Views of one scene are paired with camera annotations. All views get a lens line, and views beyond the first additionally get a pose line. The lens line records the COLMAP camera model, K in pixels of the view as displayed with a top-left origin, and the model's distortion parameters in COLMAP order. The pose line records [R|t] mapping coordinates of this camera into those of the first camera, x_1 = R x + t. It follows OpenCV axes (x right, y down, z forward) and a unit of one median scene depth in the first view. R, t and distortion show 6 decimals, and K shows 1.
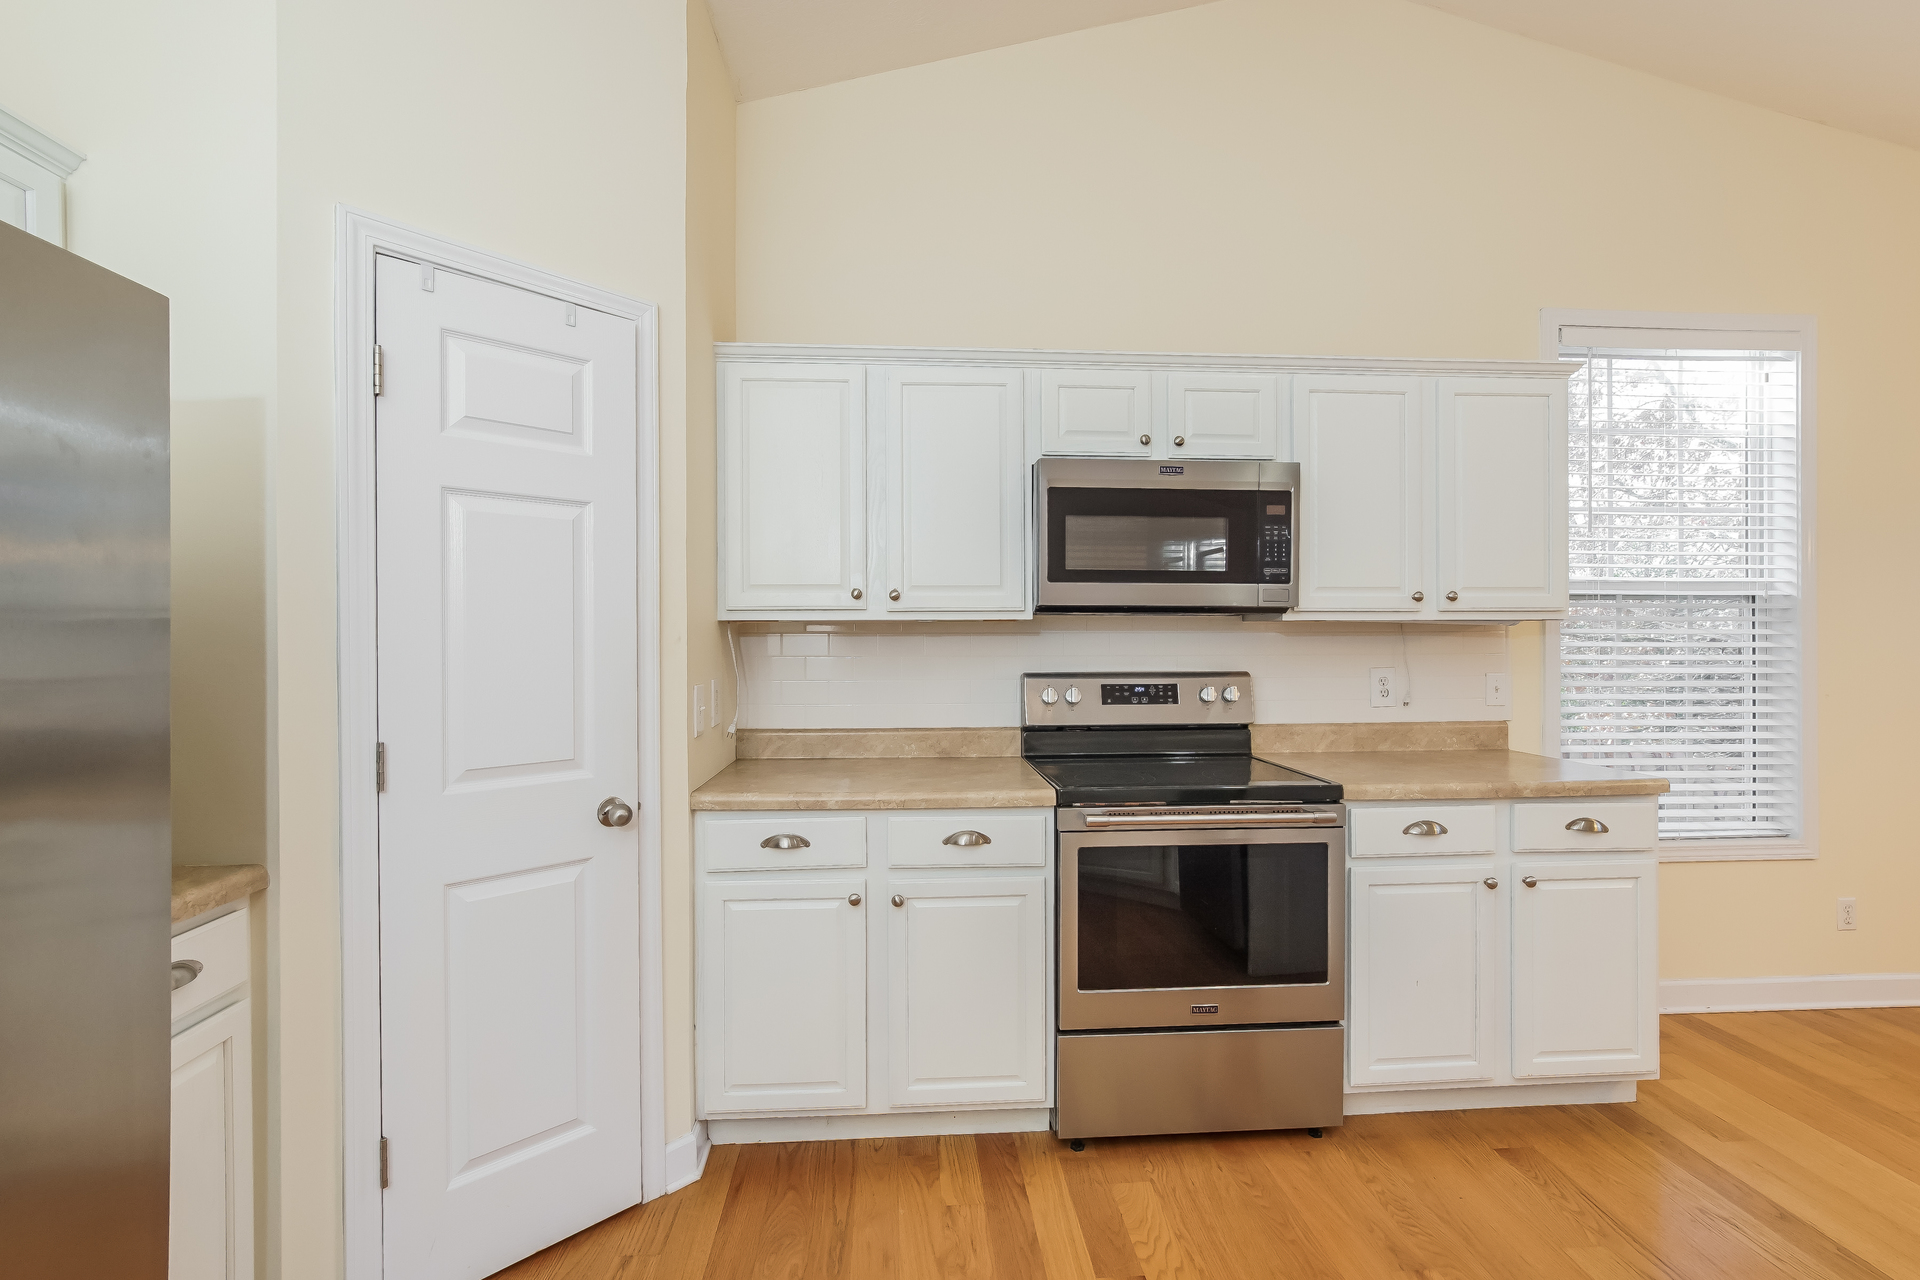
lens RADIAL K [[839.8, 0, 960.0], [0, 839.8, 640.0], [0, 0, 1]] dist [-0.010243, -0.000010]
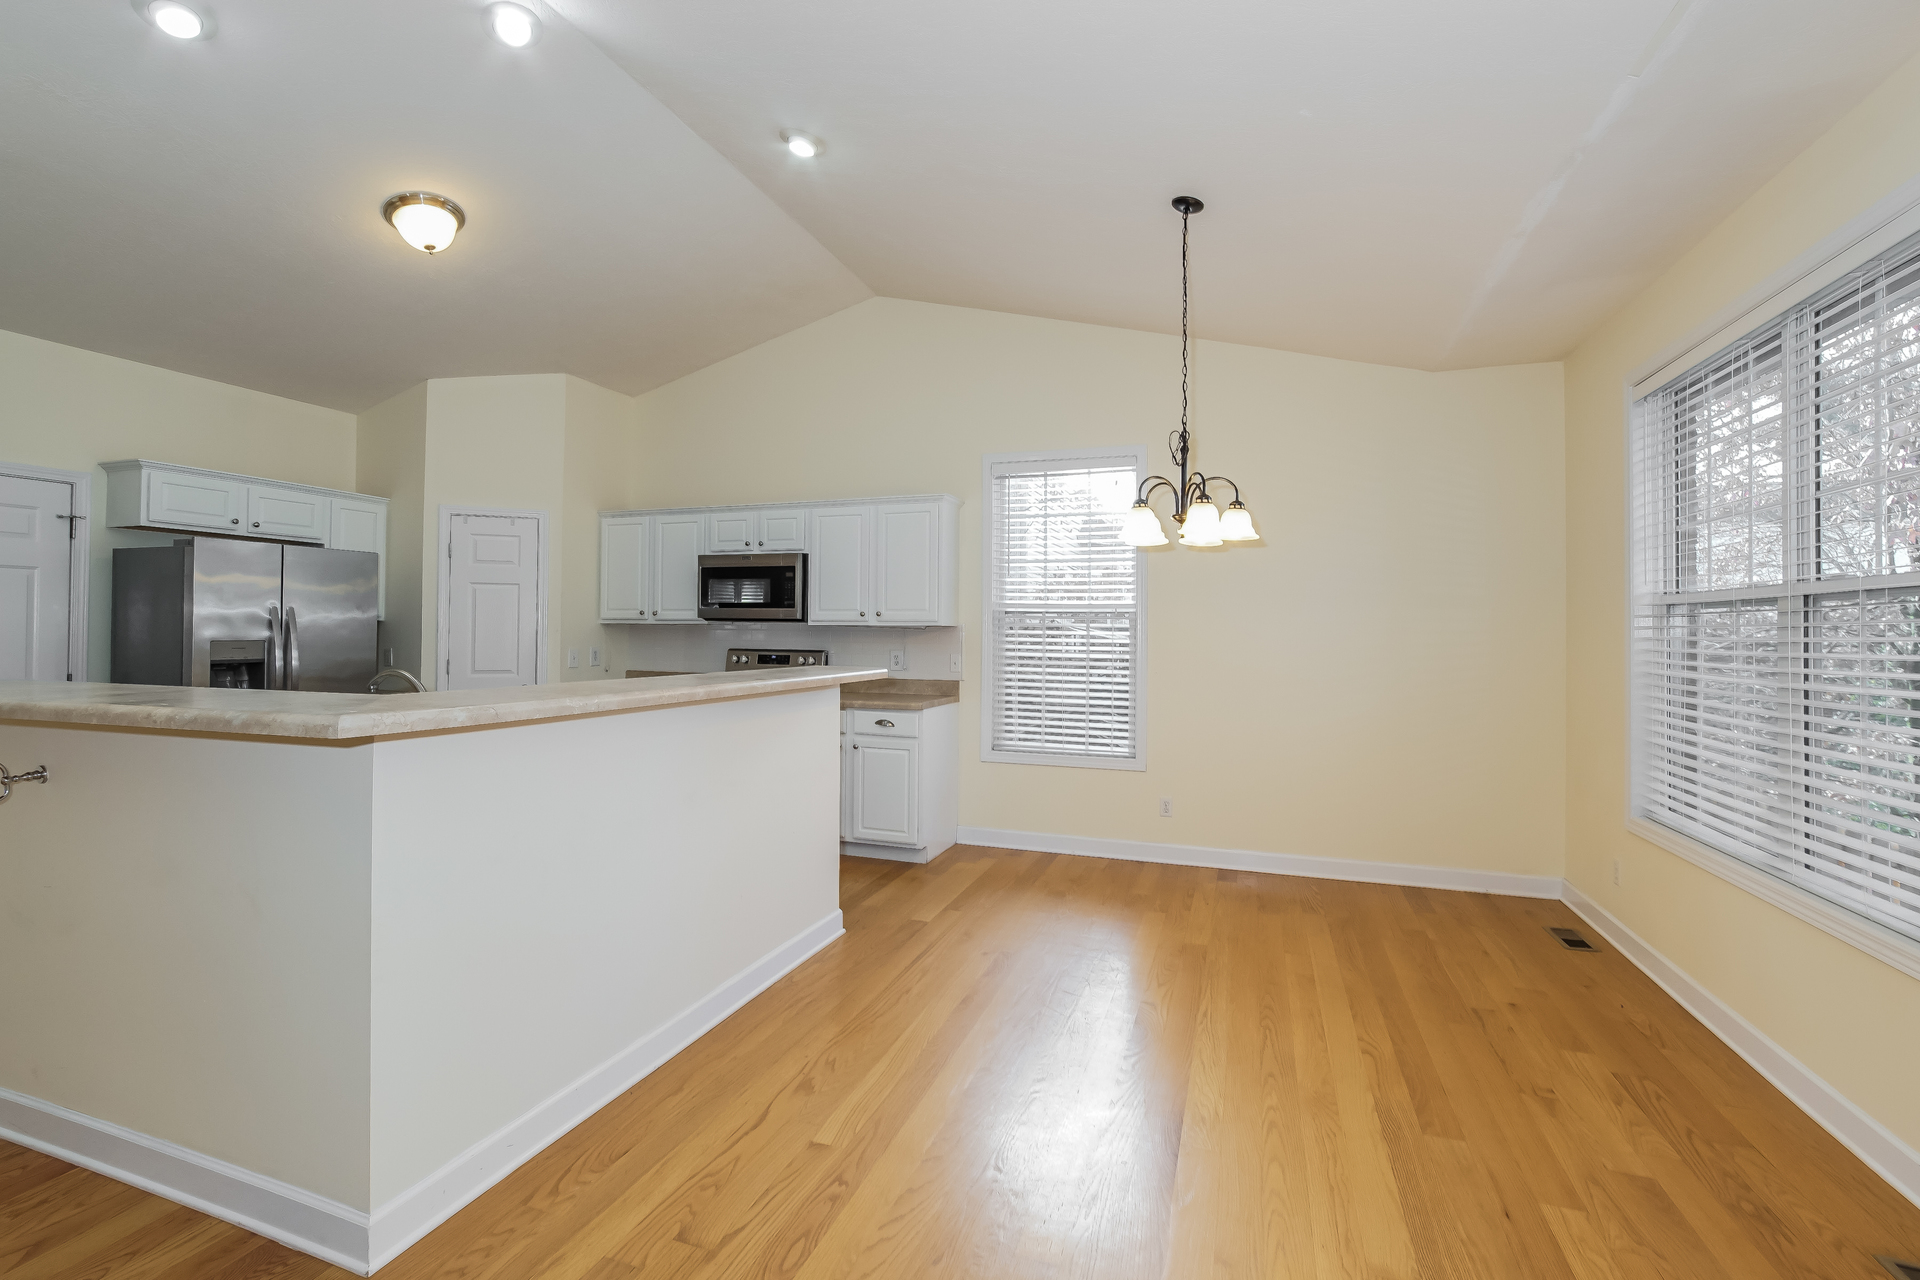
lens RADIAL K [[839.8, 0, 960.0], [0, 839.8, 640.0], [0, 0, 1]] dist [-0.010243, -0.000010]
pose [[0.918242, 0.012164, -0.395832, 1.593920], [-0.013505, 0.999909, -0.000600, 0.010826], [0.395789, 0.005897, 0.918323, -0.806860]]
